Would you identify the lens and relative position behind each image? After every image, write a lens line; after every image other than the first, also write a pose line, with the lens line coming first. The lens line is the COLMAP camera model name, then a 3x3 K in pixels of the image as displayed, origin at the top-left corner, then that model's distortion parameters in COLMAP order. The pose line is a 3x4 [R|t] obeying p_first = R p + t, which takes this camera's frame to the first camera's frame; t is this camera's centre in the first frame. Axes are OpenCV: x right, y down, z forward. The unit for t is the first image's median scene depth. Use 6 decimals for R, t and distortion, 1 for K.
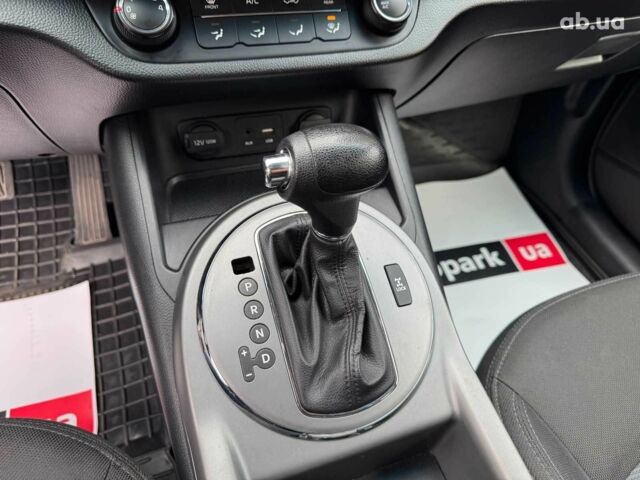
lens RADIAL K [[469.8, 0, 320.0], [0, 469.8, 240.0], [0, 0, 1]] dist [0.083591, -0.192147]
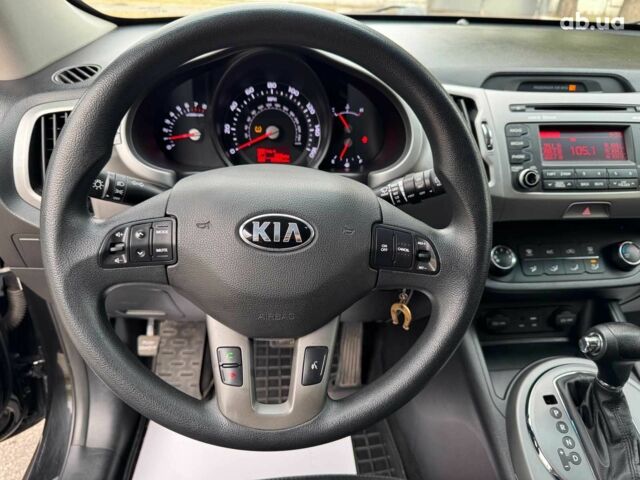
lens RADIAL K [[465.7, 0, 320.0], [0, 465.7, 240.0], [0, 0, 1]] dist [-0.010176, -0.003334]
pose [[0.965517, 0.038566, -0.257466, -0.545332], [-0.127835, 0.931761, -0.339823, 0.187795], [0.226791, 0.361019, 0.904561, -0.871686]]
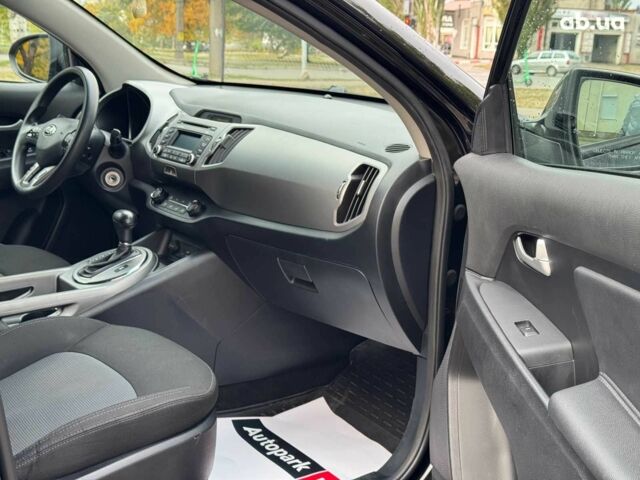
lens RADIAL K [[909.6, 0, 320.0], [0, 909.6, 240.0], [0, 0, 1]] dist [0.144816, -0.143054]
pose [[0.293776, 0.099144, -0.950719, 6.302340], [-0.726582, 0.669436, -0.154705, -0.048683], [0.621107, 0.736224, 0.268700, 0.095568]]
